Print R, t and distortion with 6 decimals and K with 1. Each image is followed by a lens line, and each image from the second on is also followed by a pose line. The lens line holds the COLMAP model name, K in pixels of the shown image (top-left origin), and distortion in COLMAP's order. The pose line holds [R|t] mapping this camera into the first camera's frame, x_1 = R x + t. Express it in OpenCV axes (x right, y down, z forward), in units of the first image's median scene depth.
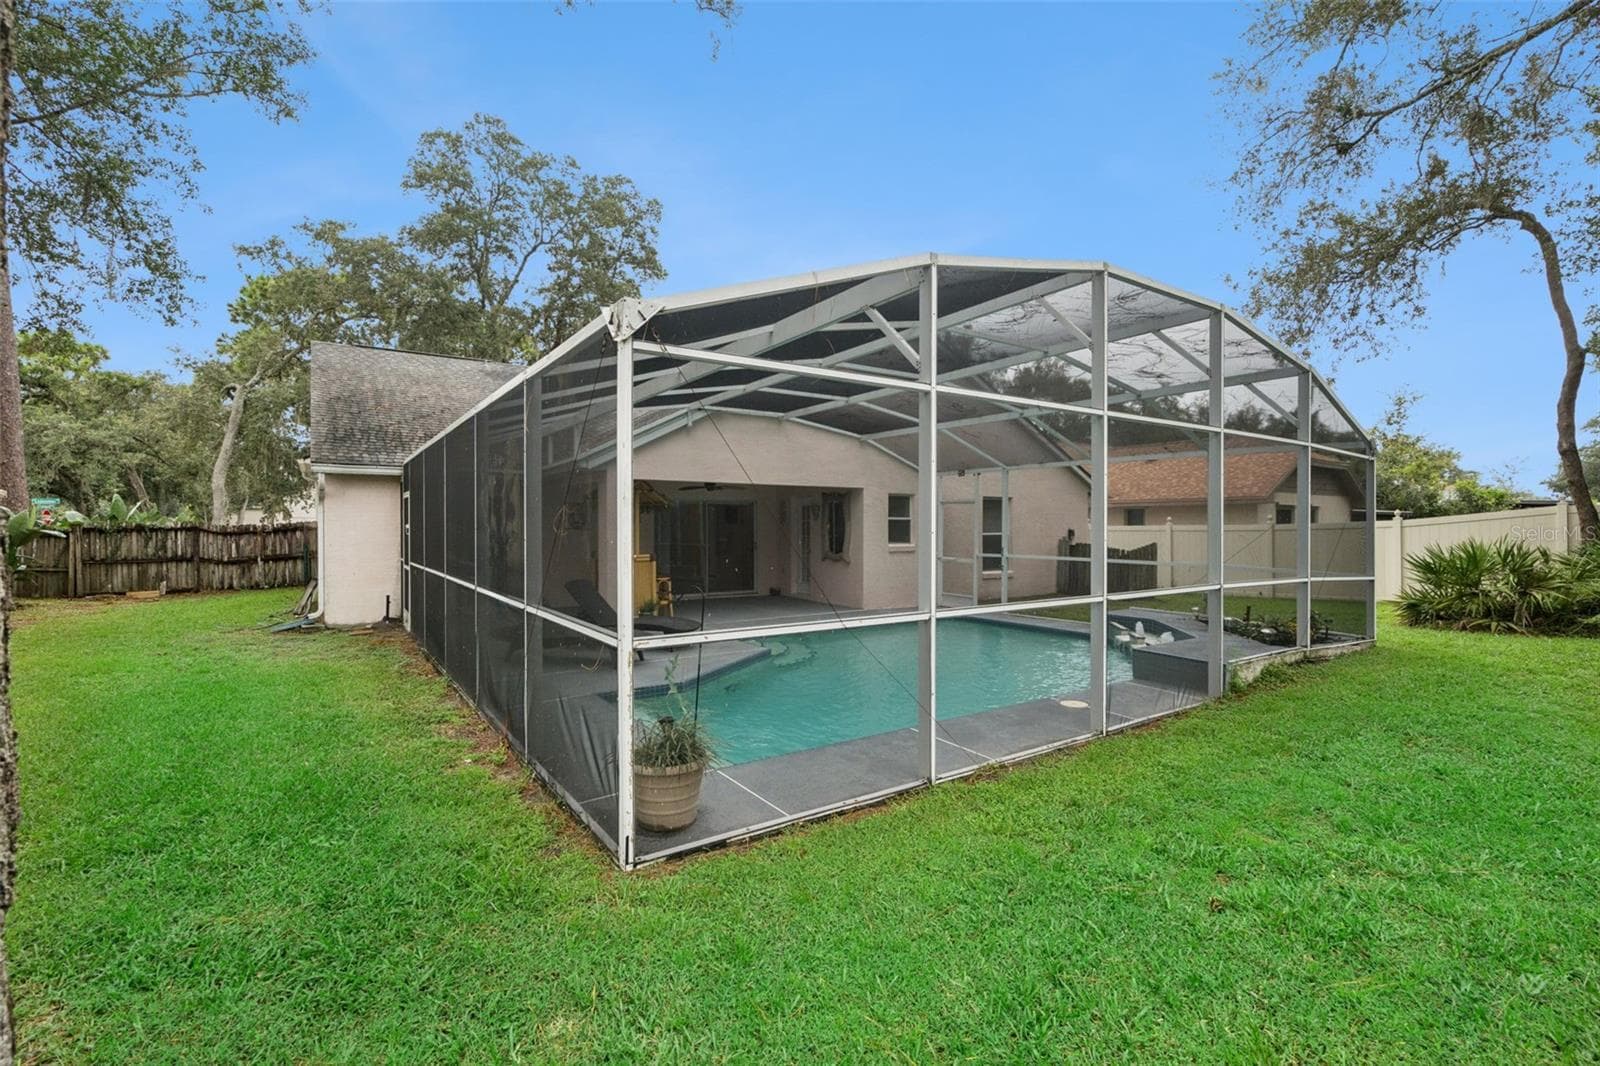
lens RADIAL K [[725.0, 0, 800.0], [0, 725.0, 533.0], [0, 0, 1]] dist [0.000169, 0.000751]
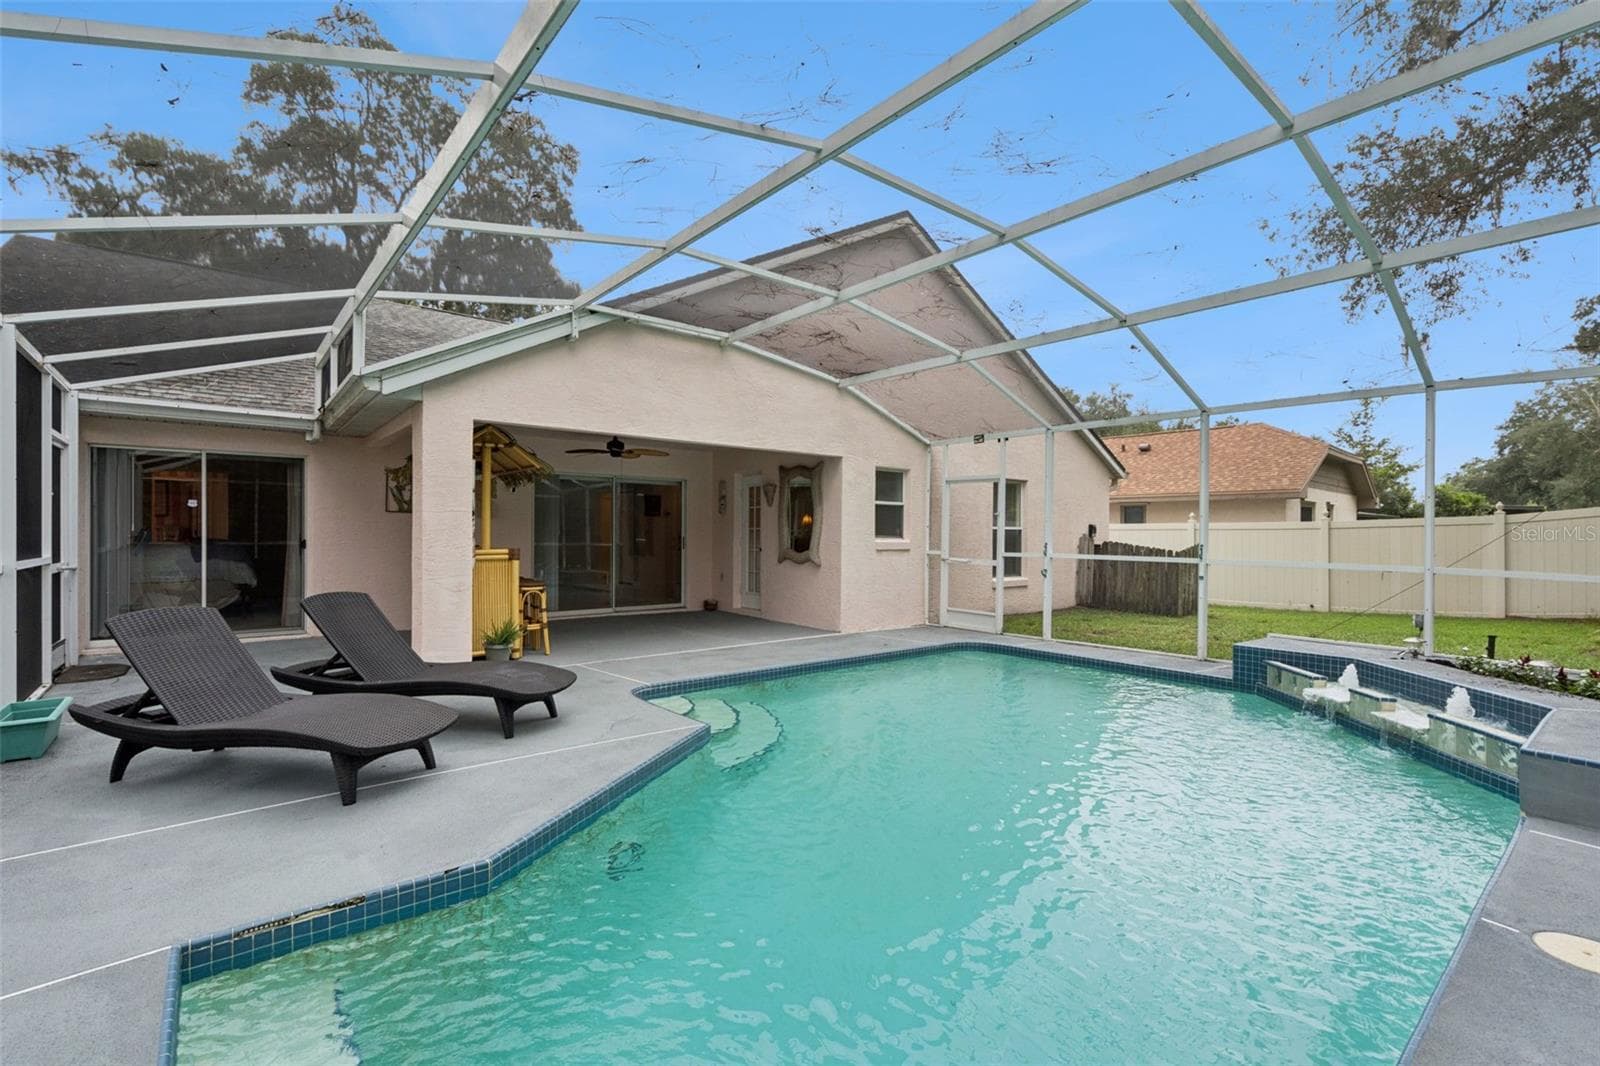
lens RADIAL K [[710.8, 0, 800.6], [0, 710.8, 541.8], [0, 0, 1]] dist [0.001430, 0.000363]
pose [[0.994994, 0.007635, 0.099647, -0.014724], [-0.007812, 0.999969, 0.001386, 0.014506], [-0.099633, -0.002157, 0.995022, 0.263462]]
